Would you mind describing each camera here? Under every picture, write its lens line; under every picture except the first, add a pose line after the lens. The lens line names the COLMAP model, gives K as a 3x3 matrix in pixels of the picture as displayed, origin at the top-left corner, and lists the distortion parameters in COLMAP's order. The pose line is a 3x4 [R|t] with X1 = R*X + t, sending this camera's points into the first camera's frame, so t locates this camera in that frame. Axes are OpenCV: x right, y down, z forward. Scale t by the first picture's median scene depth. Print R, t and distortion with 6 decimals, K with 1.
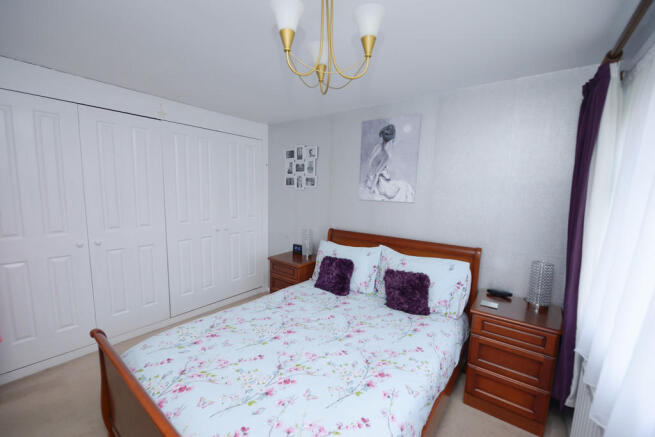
lens RADIAL K [[262.4, 0, 322.5], [0, 262.4, 218.5], [0, 0, 1]] dist [-0.020933, -0.000222]
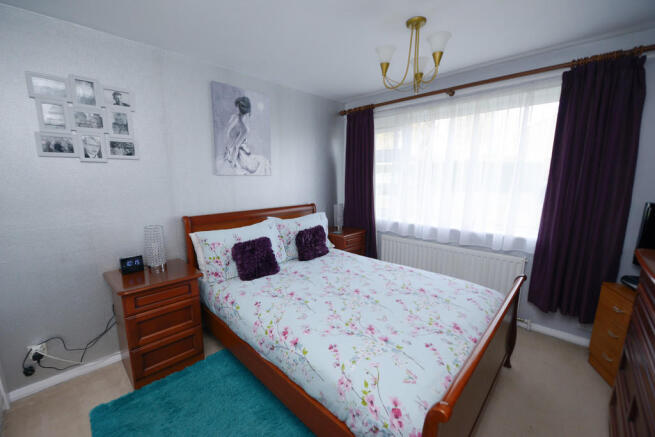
lens RADIAL K [[262.4, 0, 321.7], [0, 262.4, 217.7], [0, 0, 1]] dist [-0.020933, -0.000222]
pose [[0.119299, -0.179008, 0.976588, -0.730139], [0.111321, 0.979822, 0.166001, -0.043199], [-0.986598, 0.088911, 0.136819, 0.606438]]
